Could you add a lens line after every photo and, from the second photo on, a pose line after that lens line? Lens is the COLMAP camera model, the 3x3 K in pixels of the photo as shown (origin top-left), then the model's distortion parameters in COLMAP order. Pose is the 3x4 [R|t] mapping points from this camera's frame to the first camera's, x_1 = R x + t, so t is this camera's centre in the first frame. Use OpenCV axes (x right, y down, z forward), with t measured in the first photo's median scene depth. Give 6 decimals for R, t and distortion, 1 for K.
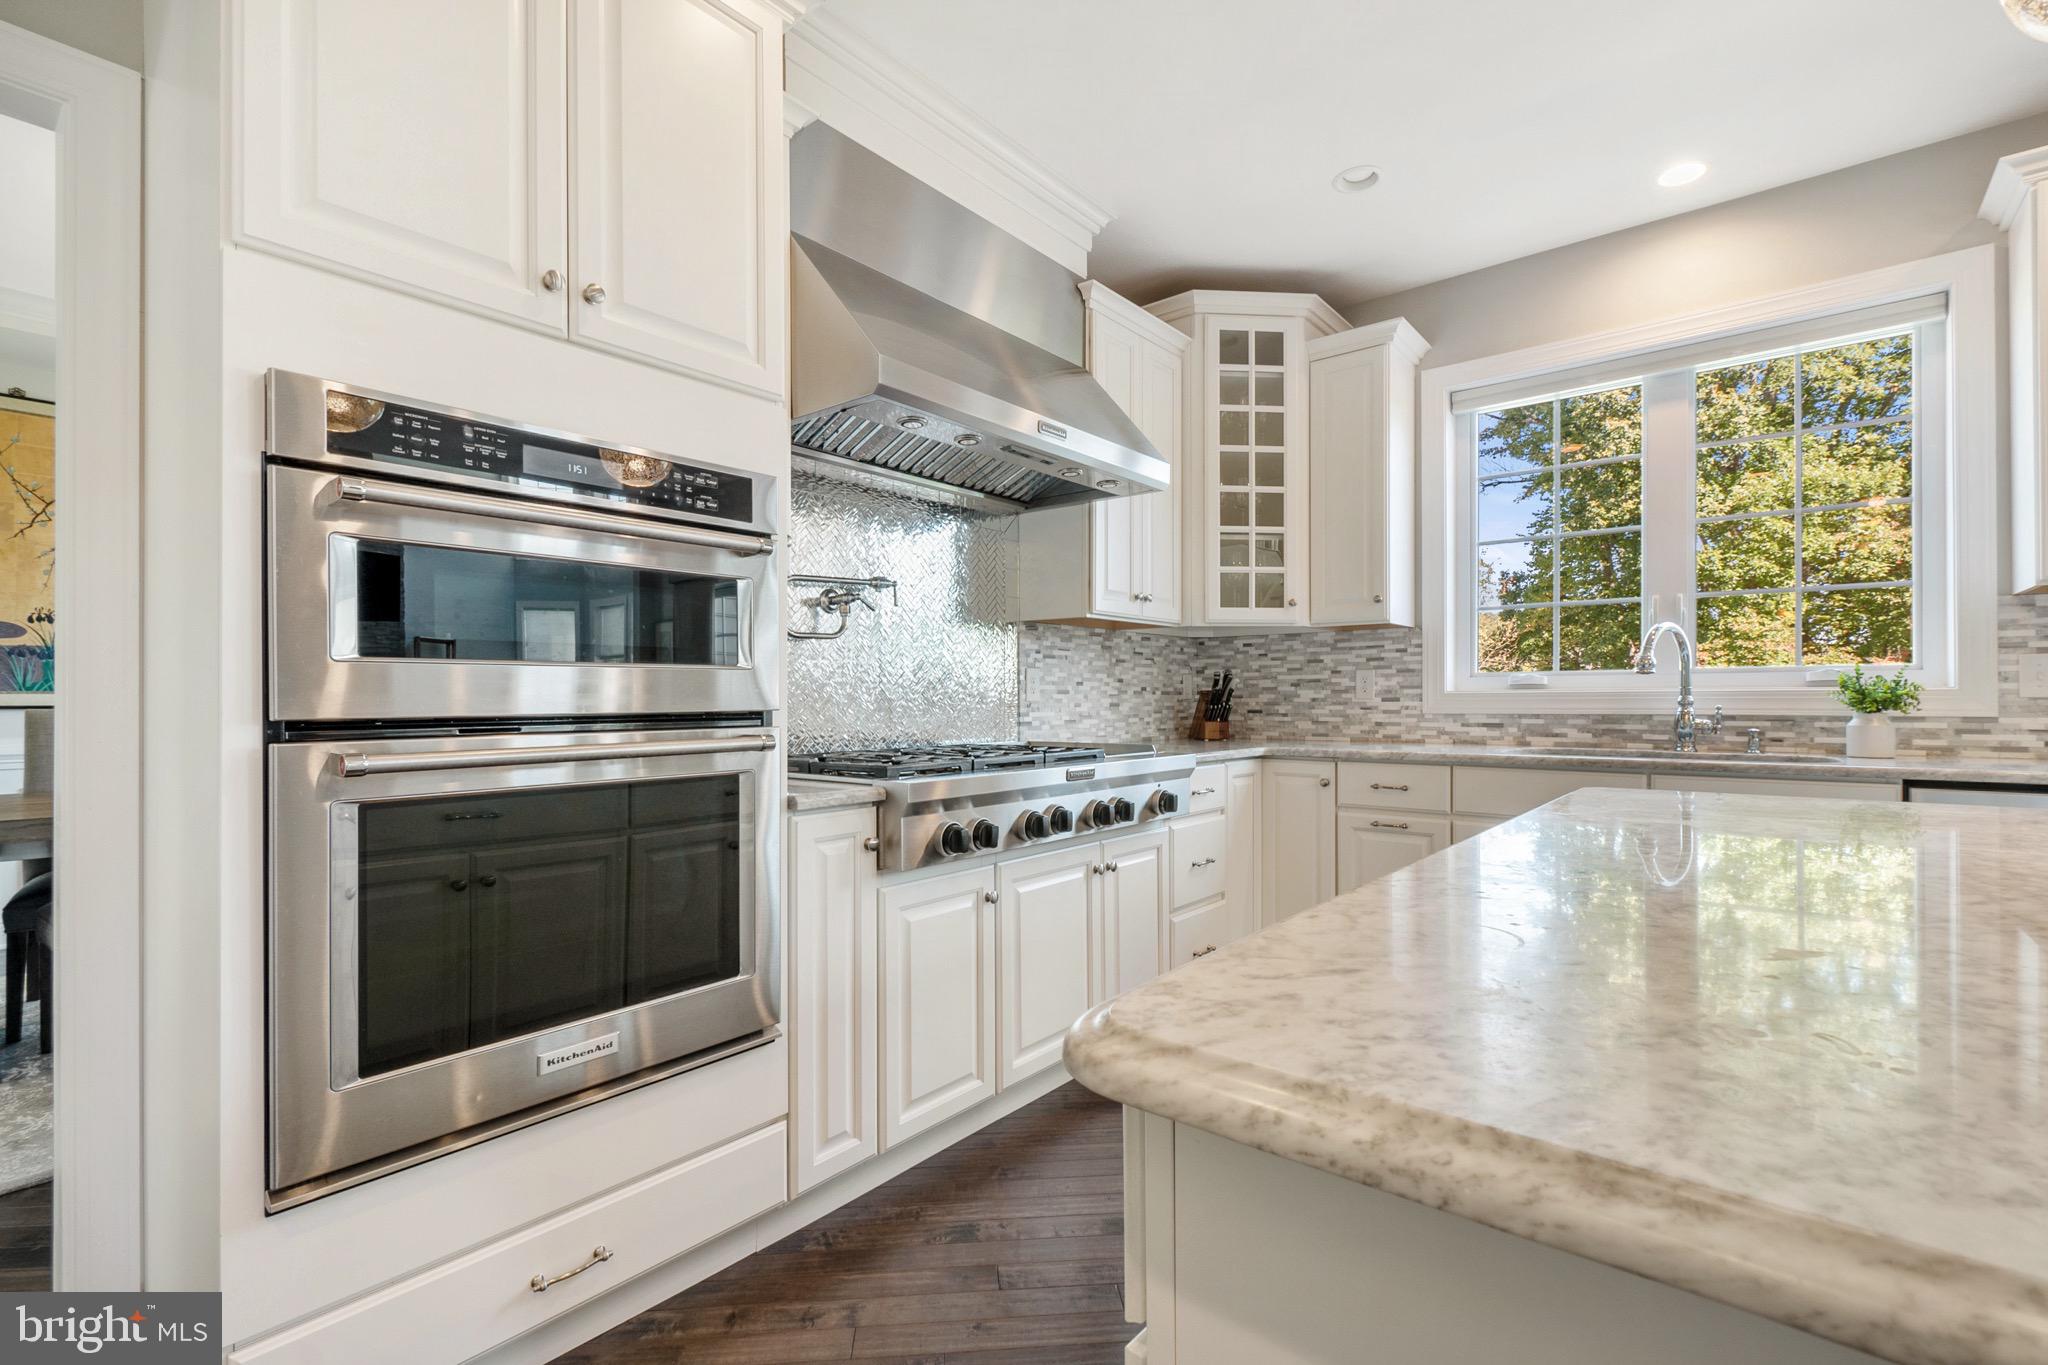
lens RADIAL K [[921.9, 0, 1041.8], [0, 921.9, 695.8], [0, 0, 1]] dist [0.011227, -0.006216]
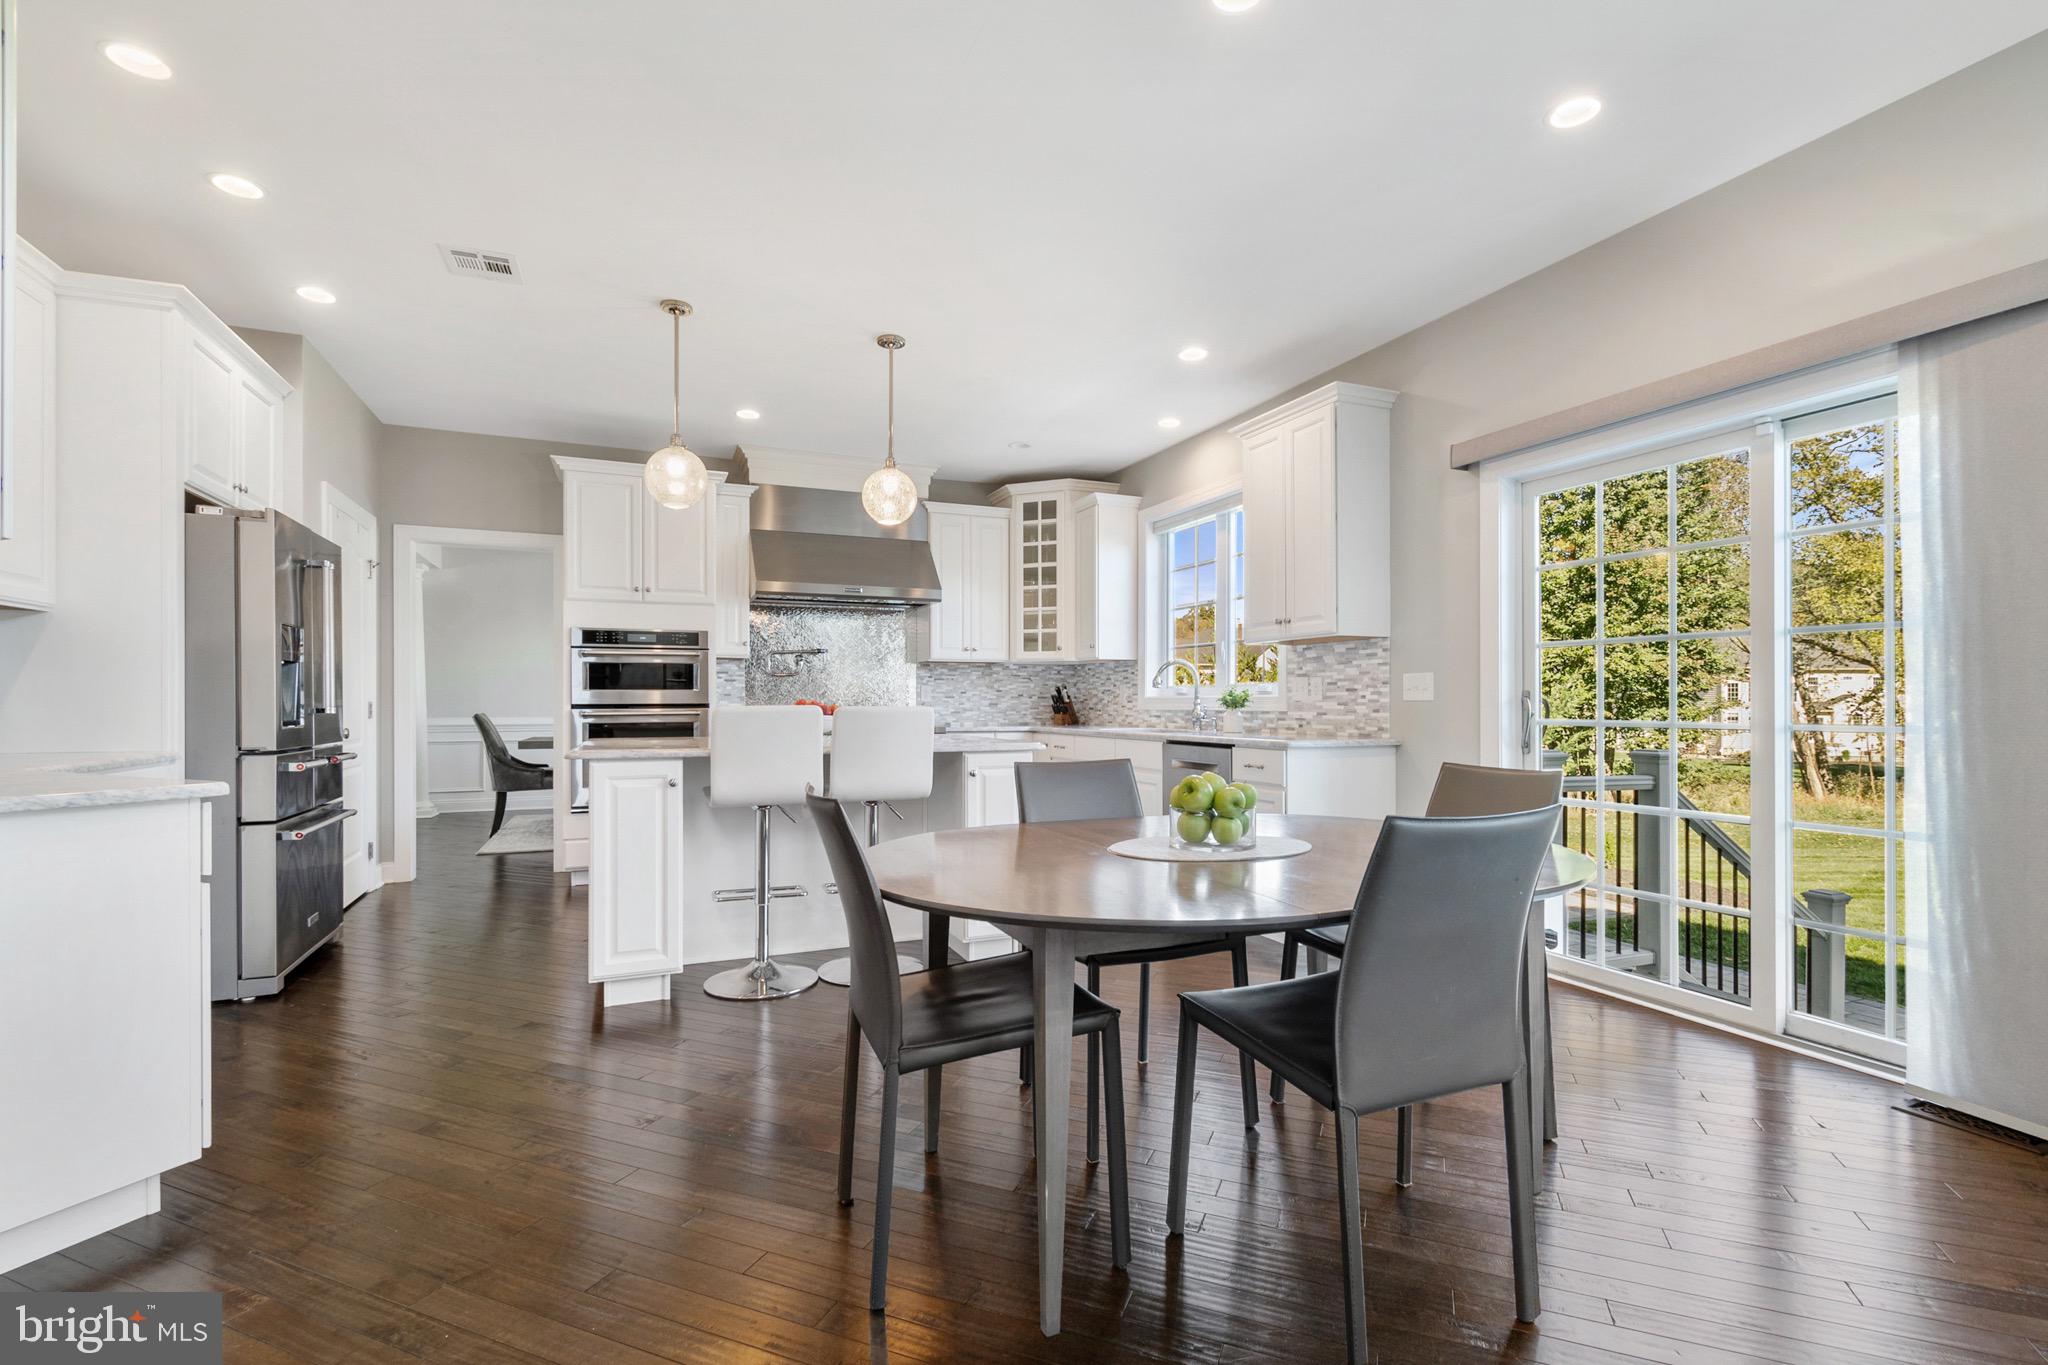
lens RADIAL K [[921.9, 0, 1027.5], [0, 921.9, 703.1], [0, 0, 1]] dist [0.011227, -0.006216]
pose [[0.878839, 0.003009, -0.477110, 1.087780], [-0.000919, 0.999989, 0.004614, -0.000550], [0.477118, -0.003617, 0.878832, -0.632697]]
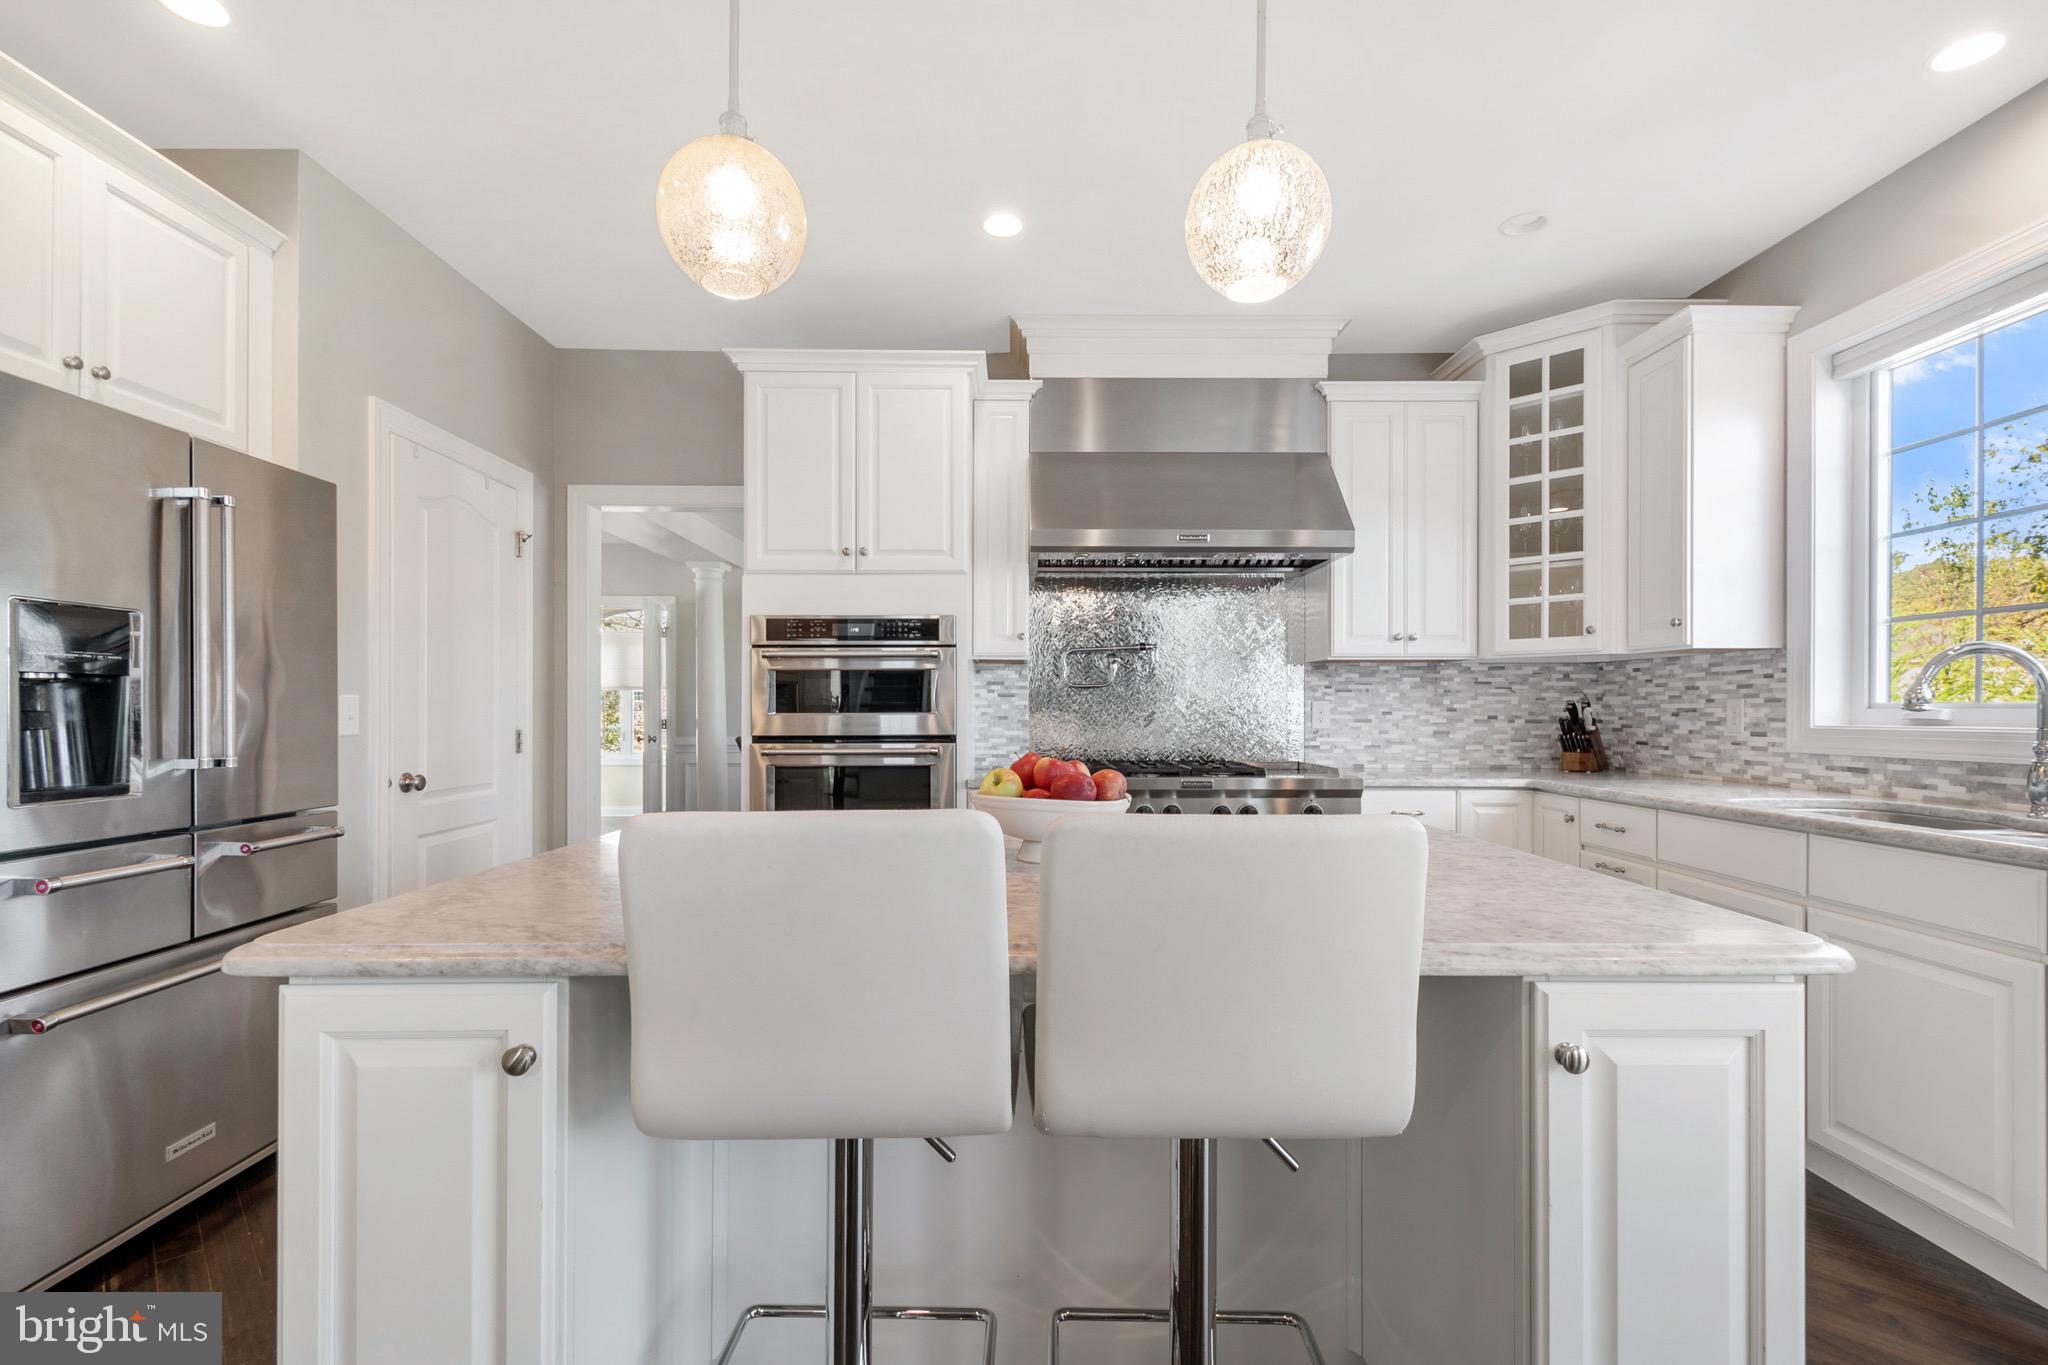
lens RADIAL K [[921.9, 0, 1032.7], [0, 921.9, 707.3], [0, 0, 1]] dist [0.011227, -0.006216]
pose [[0.630771, 0.002229, -0.775966, 0.650657], [-0.000909, 0.999997, 0.002134, -0.022745], [0.775968, -0.000641, 0.630772, -0.048138]]
